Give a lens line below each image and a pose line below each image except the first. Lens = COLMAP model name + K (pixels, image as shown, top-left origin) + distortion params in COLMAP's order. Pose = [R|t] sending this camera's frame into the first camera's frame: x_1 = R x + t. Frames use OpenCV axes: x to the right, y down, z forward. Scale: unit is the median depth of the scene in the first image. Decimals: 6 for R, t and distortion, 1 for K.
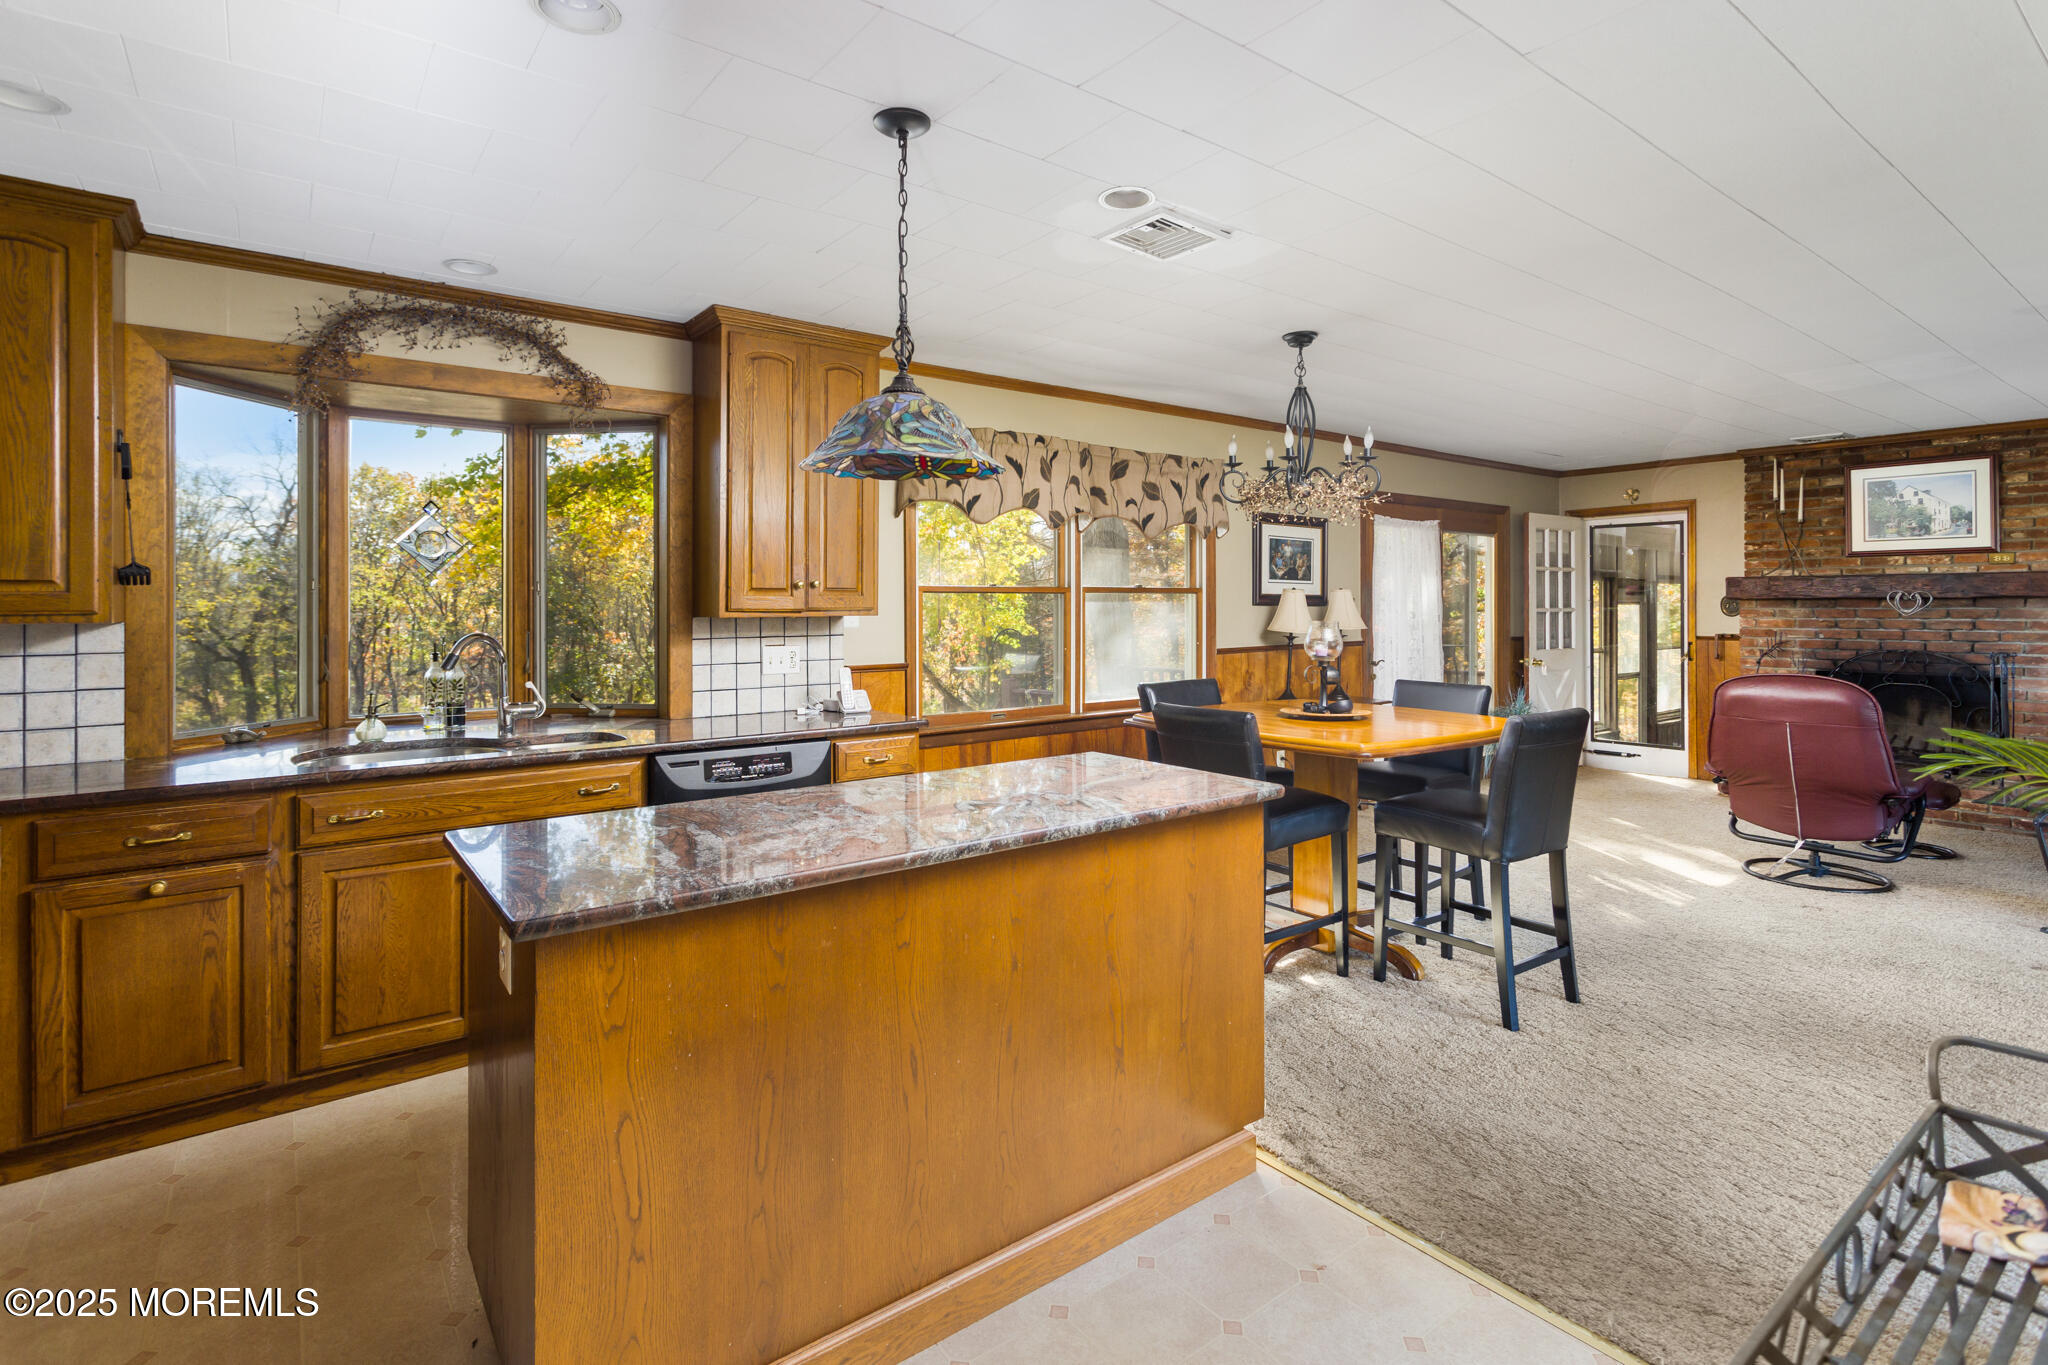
lens RADIAL K [[992.7, 0, 1029.6], [0, 992.7, 597.1], [0, 0, 1]] dist [0.004993, 0.001036]
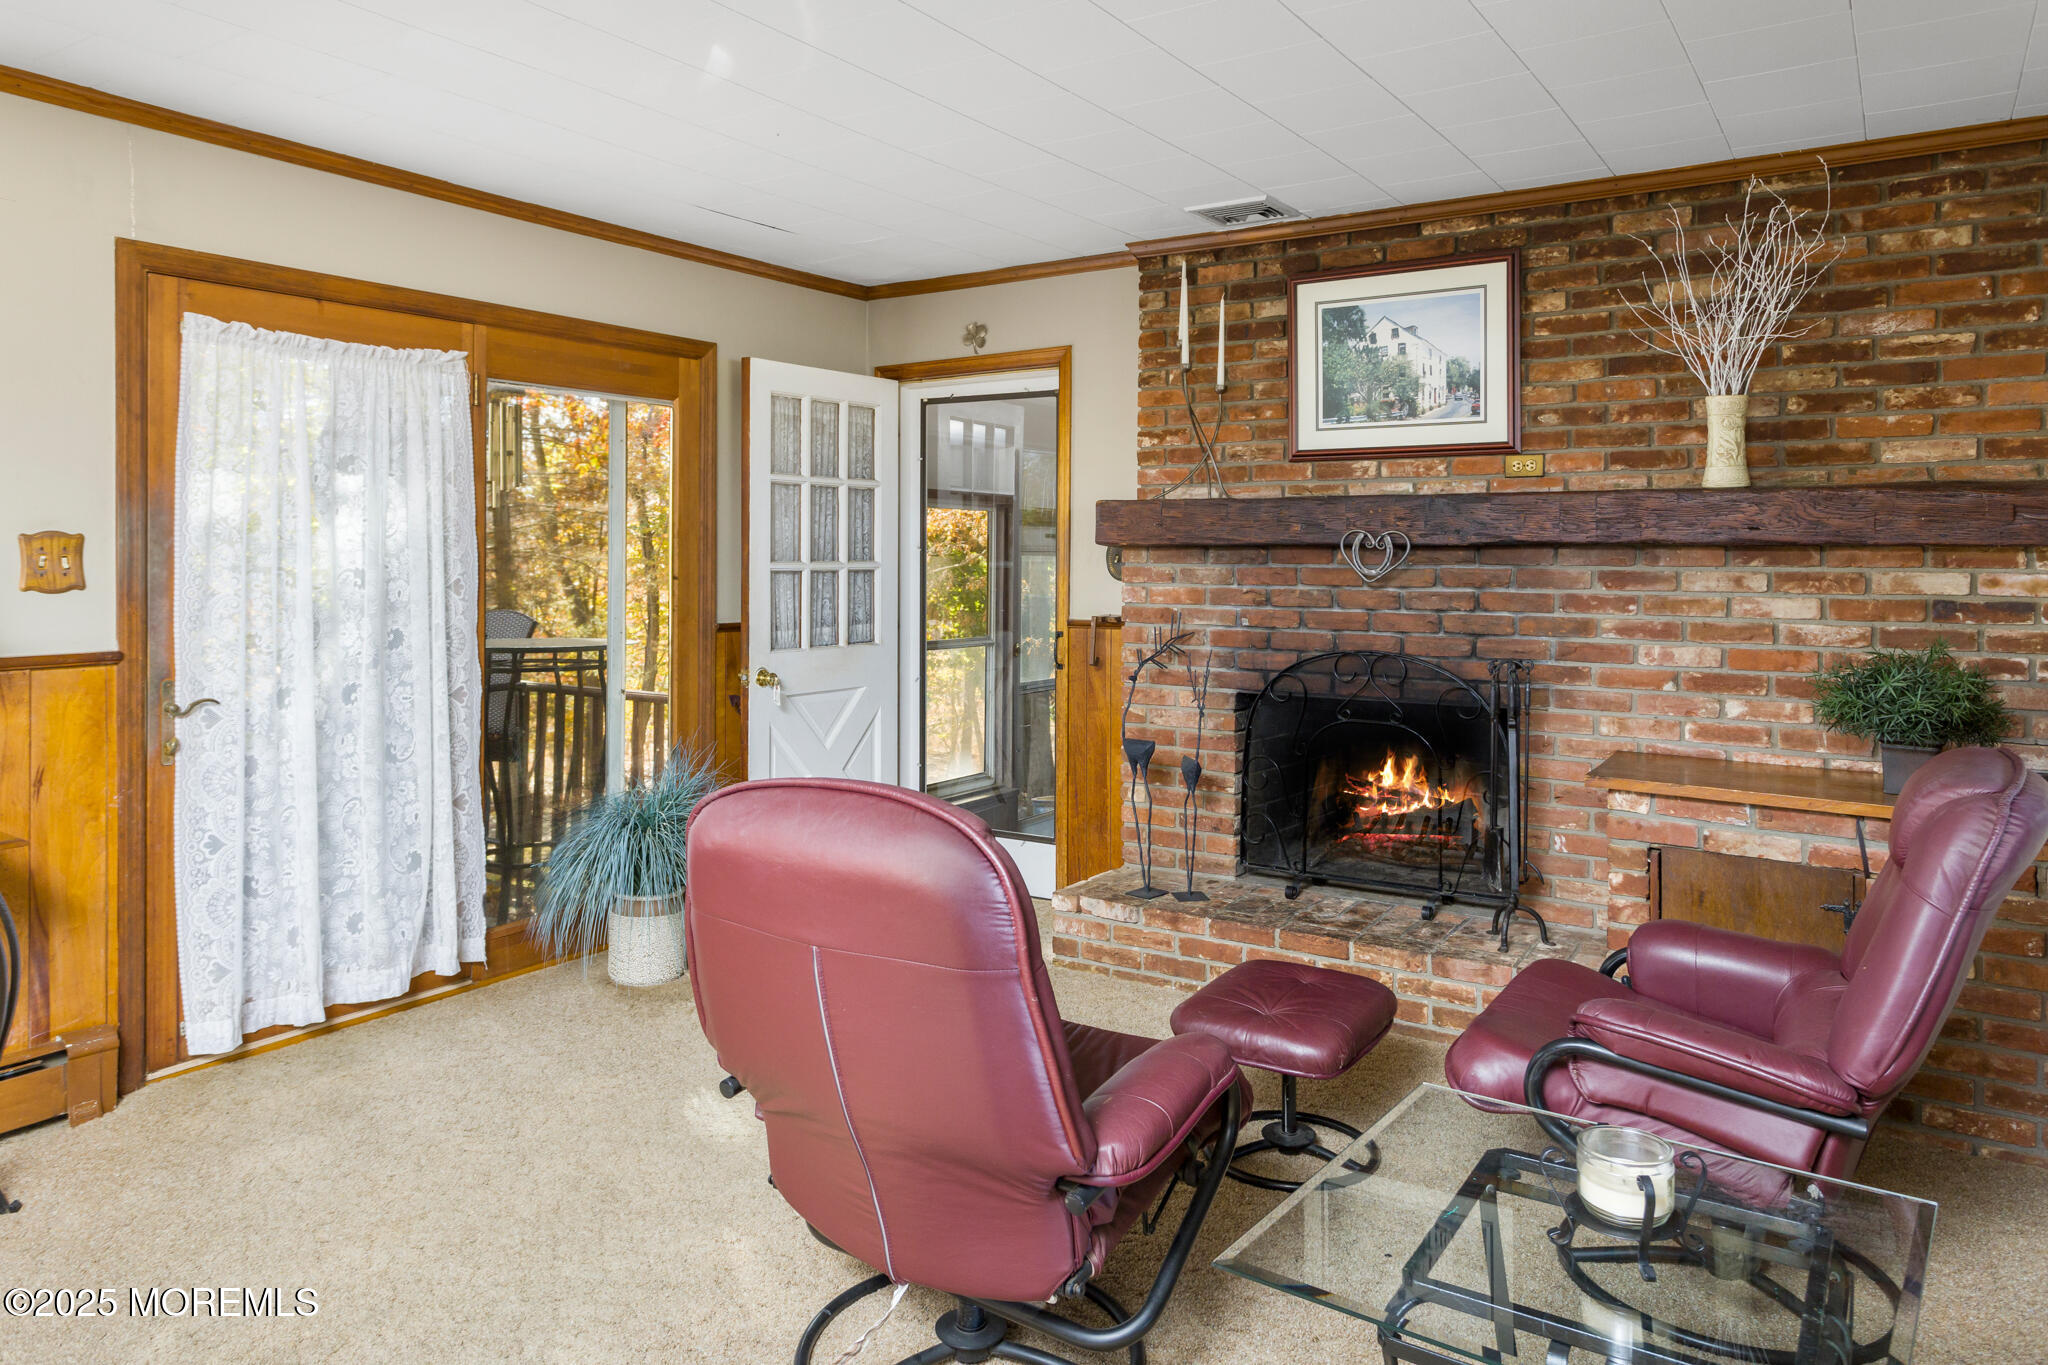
lens RADIAL K [[1364.0, 0, 1019.9], [0, 1364.0, 560.0], [0, 0, 1]] dist [0.005340, 0.000438]
pose [[0.945264, 0.003015, 0.326293, 0.476817], [-0.007299, 0.999902, 0.011905, 0.001485], [-0.326226, -0.013635, 0.945194, 0.407311]]
